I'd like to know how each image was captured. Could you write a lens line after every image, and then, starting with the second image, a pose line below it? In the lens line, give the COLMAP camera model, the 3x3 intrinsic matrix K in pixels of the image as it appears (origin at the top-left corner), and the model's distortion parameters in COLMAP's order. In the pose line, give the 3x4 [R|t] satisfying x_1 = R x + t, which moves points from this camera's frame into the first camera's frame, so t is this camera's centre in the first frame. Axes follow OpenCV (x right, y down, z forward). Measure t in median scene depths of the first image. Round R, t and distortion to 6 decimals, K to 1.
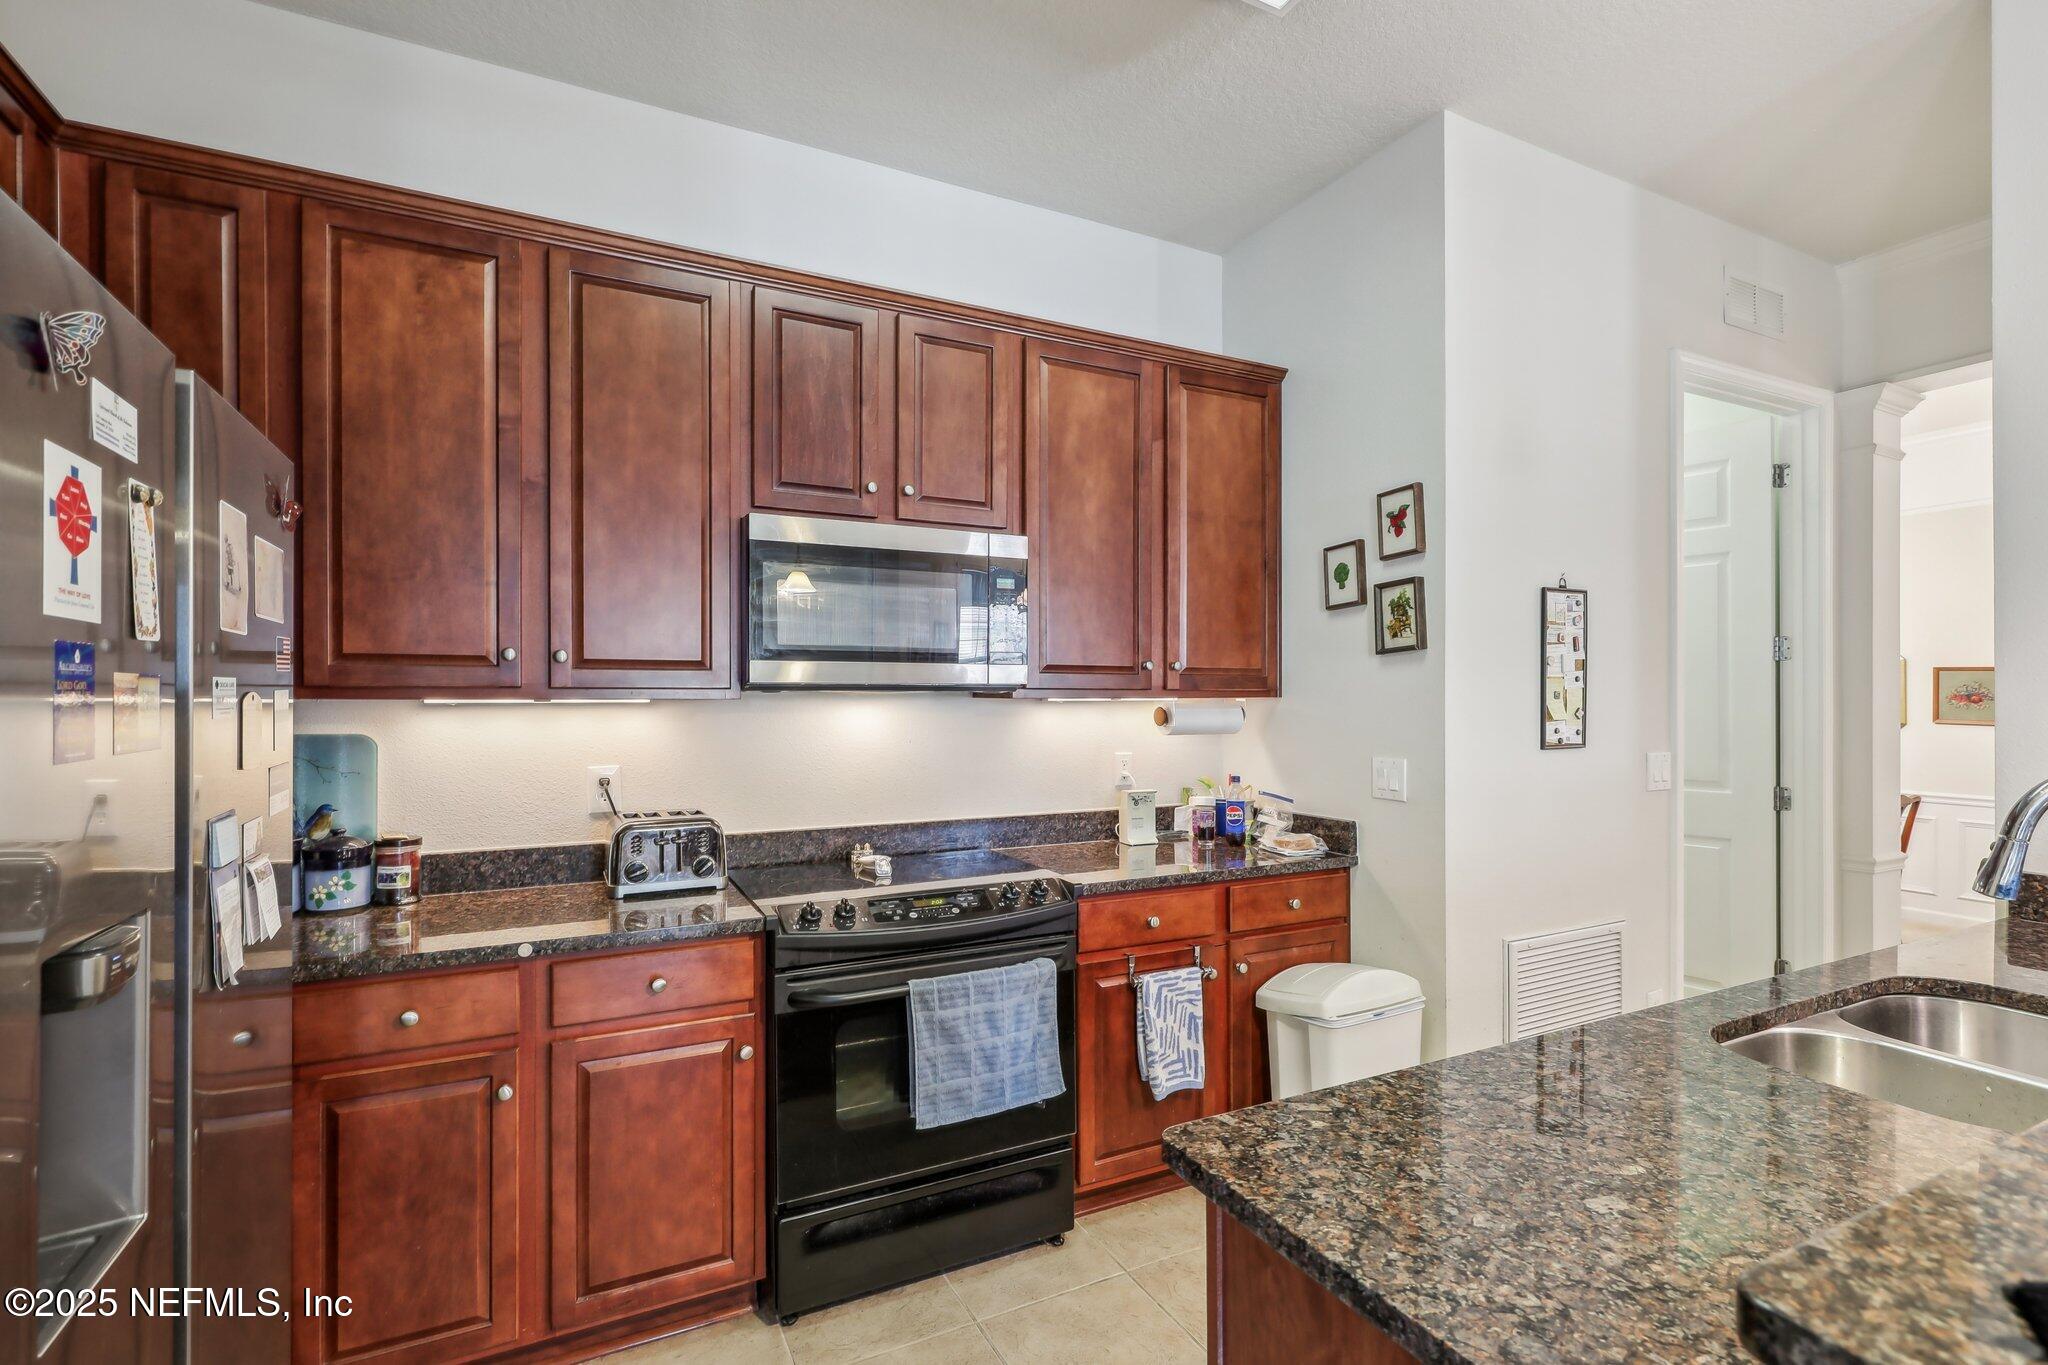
lens RADIAL K [[949.8, 0, 1028.4], [0, 949.8, 696.6], [0, 0, 1]] dist [-0.003332, 0.000173]
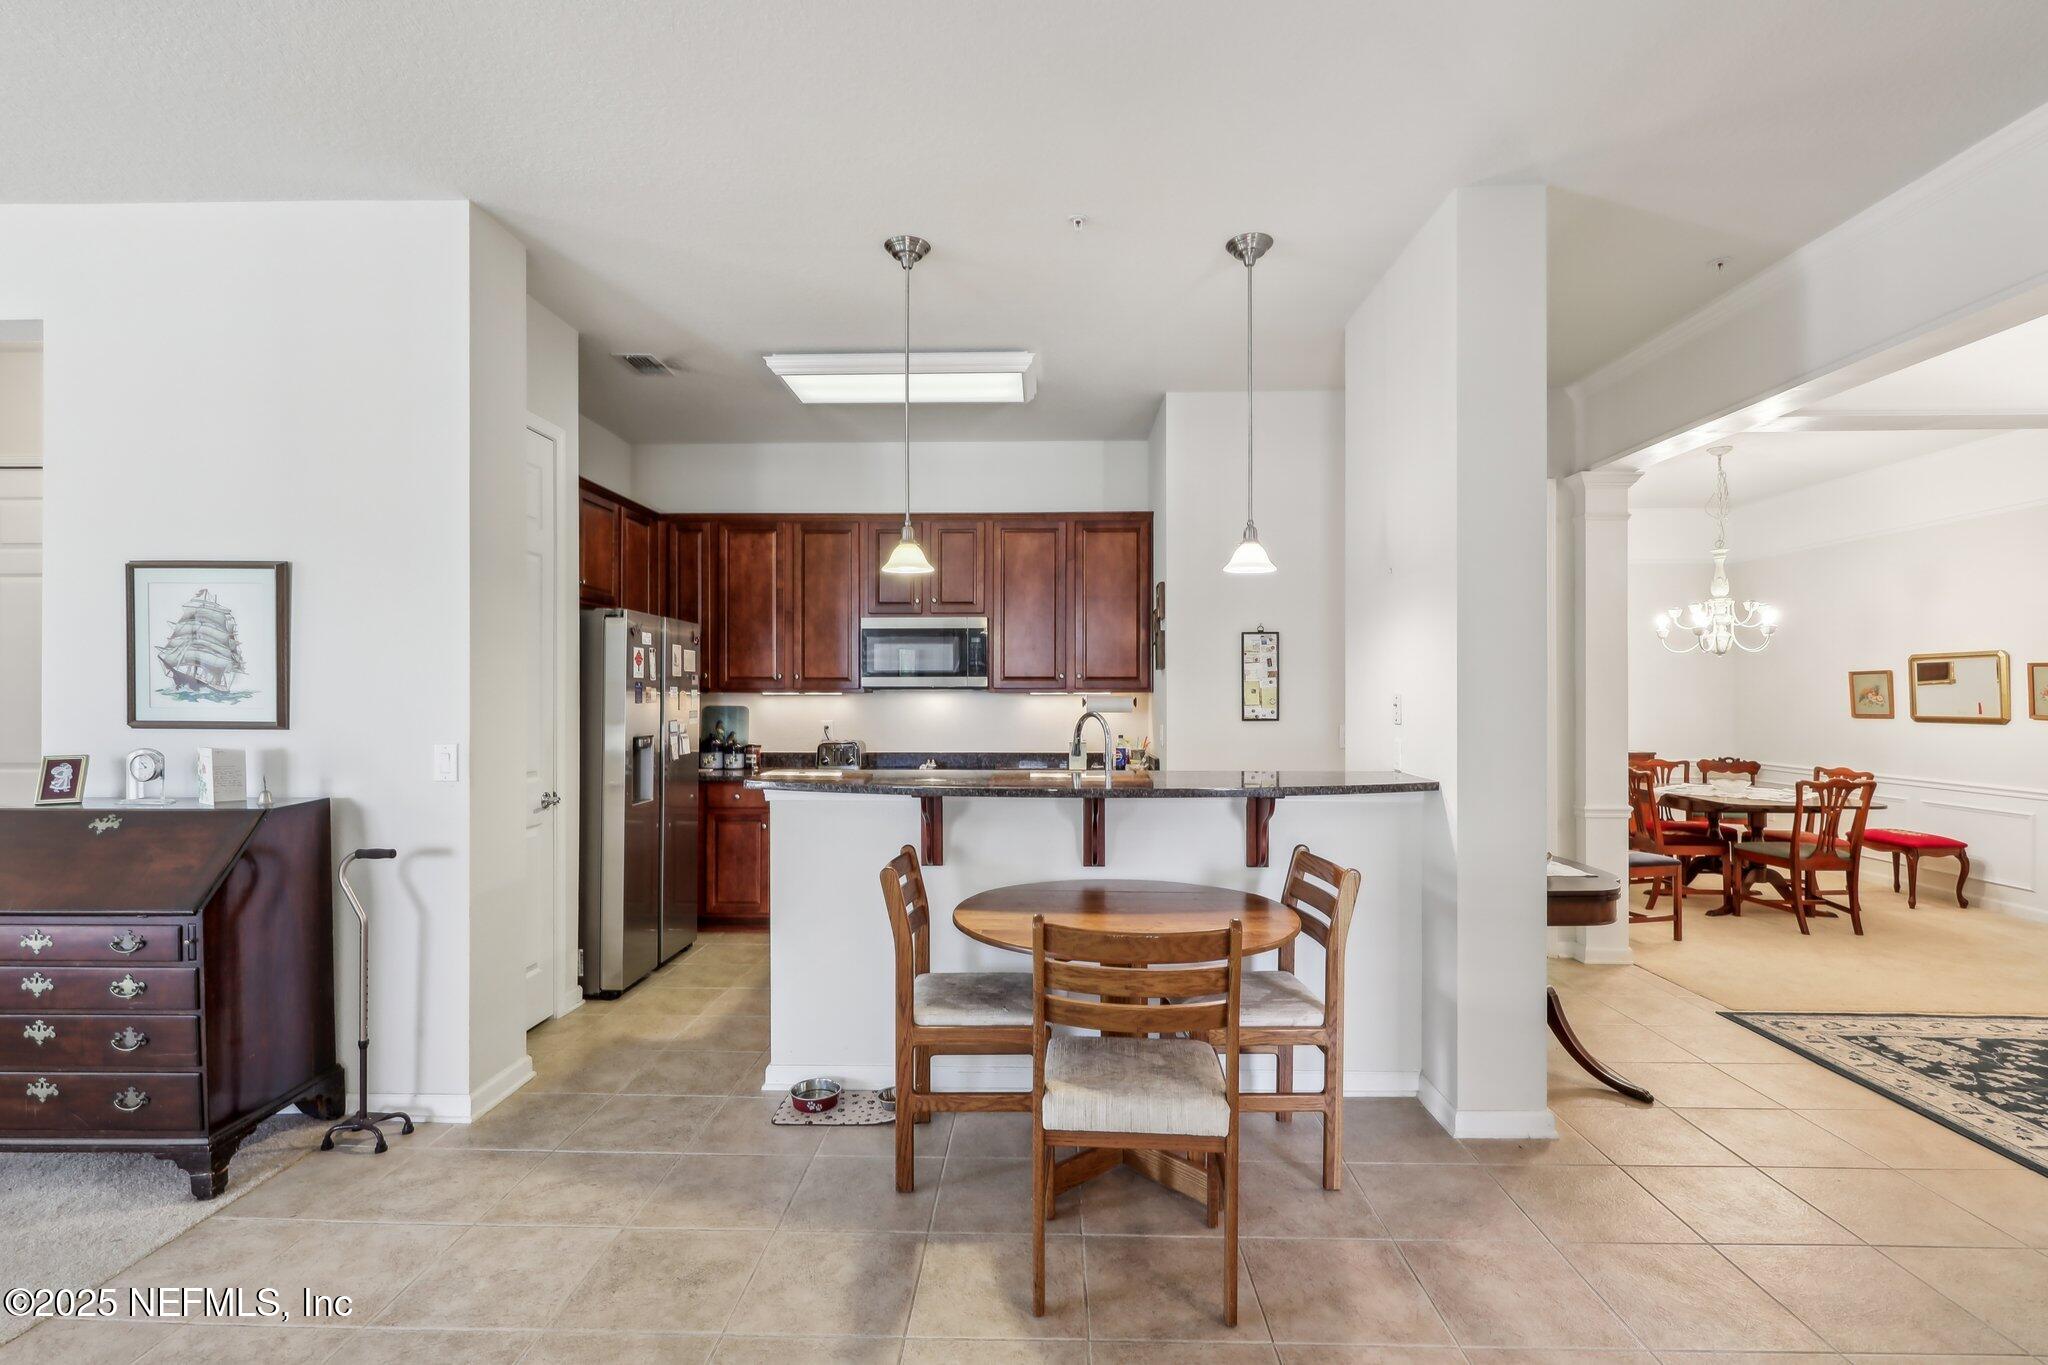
lens RADIAL K [[949.8, 0, 1023.4], [0, 949.8, 685.7], [0, 0, 1]] dist [-0.003332, 0.000173]
pose [[0.880007, -0.003249, -0.474950, 1.302269], [-0.000419, 0.999971, -0.007618, 0.002094], [0.474961, 0.006903, 0.879980, -1.016345]]
